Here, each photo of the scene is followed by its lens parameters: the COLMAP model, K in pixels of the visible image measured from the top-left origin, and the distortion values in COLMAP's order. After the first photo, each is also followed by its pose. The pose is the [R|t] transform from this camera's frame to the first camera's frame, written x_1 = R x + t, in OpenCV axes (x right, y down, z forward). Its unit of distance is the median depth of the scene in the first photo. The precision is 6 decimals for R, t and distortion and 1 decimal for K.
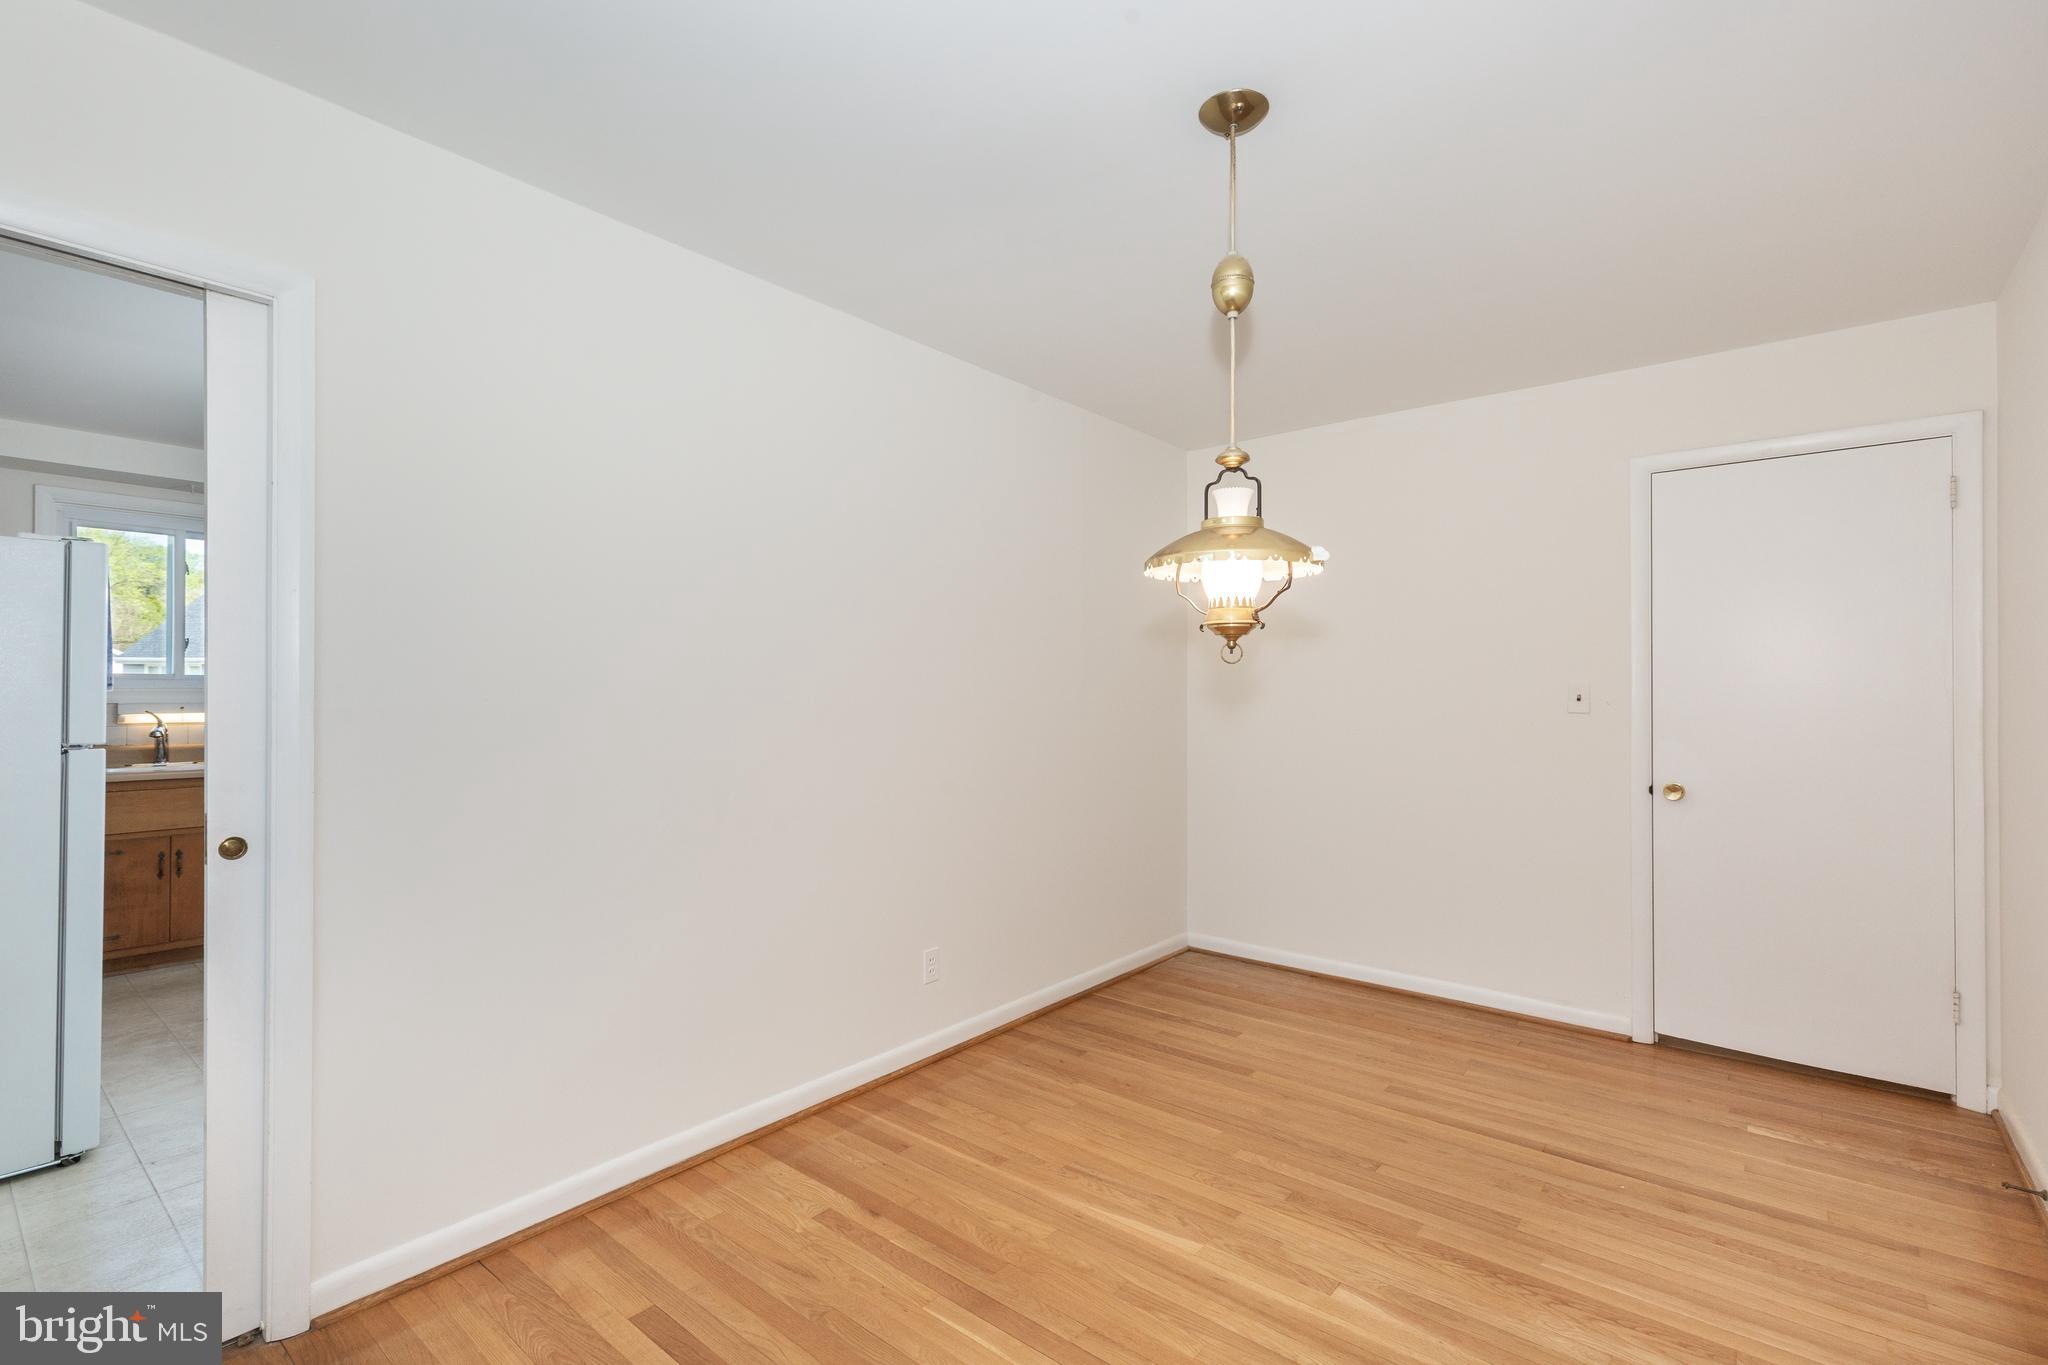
lens RADIAL K [[966.1, 0, 1049.4], [0, 966.1, 680.5], [0, 0, 1]] dist [0.001655, 0.000132]
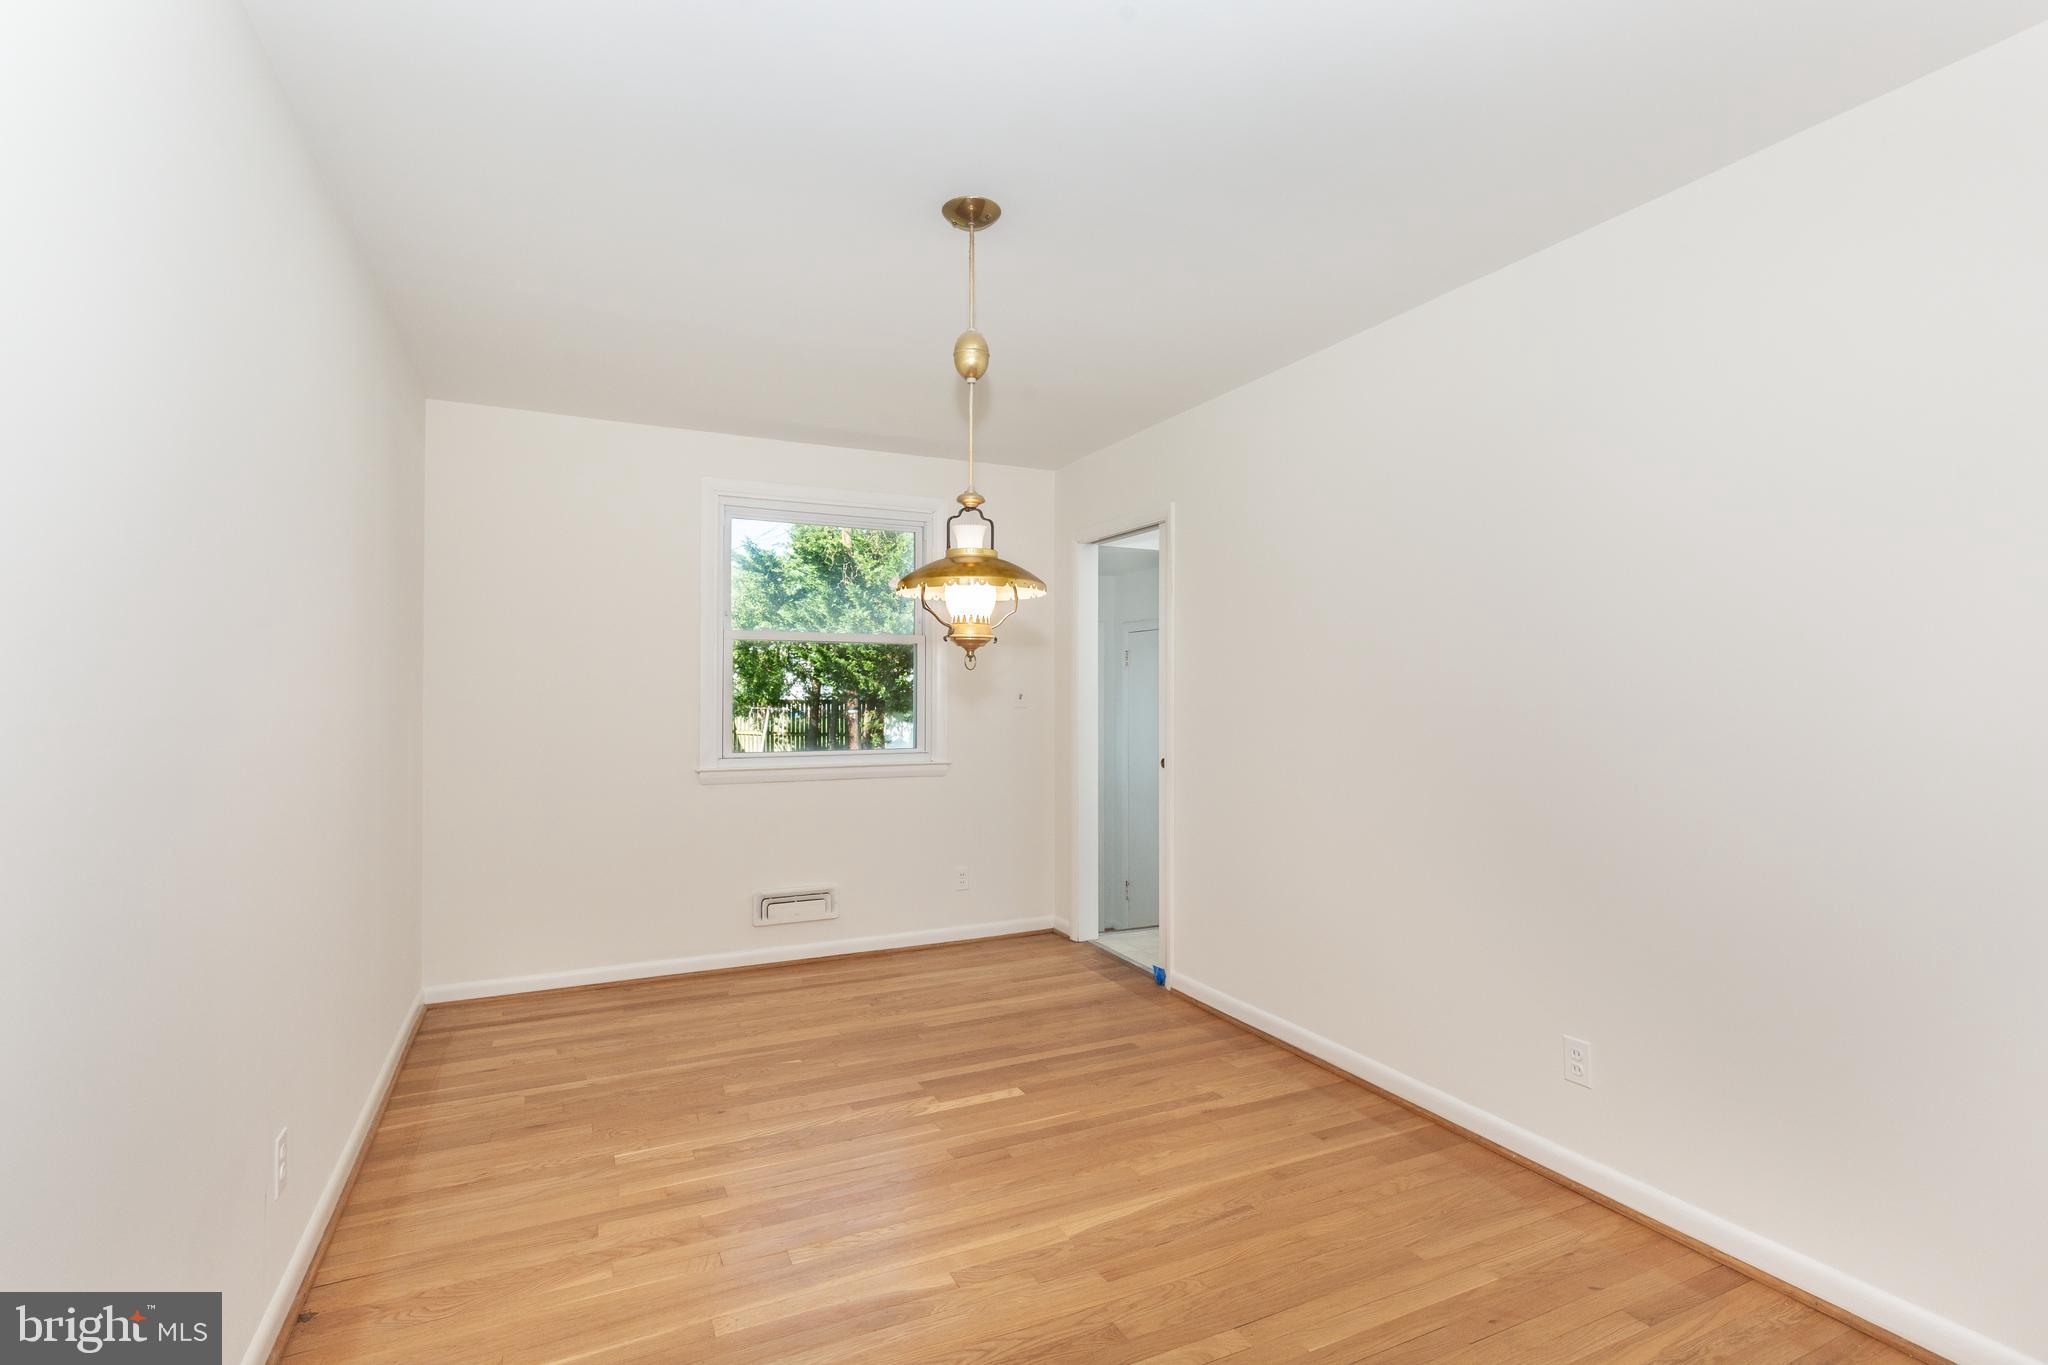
lens RADIAL K [[966.1, 0, 1049.4], [0, 966.1, 680.5], [0, 0, 1]] dist [0.001655, 0.000132]
pose [[-0.406583, -0.005794, -0.913595, 1.096797], [-0.000471, 0.999981, -0.006132, 0.002018], [0.913614, -0.002063, -0.406579, 1.386856]]
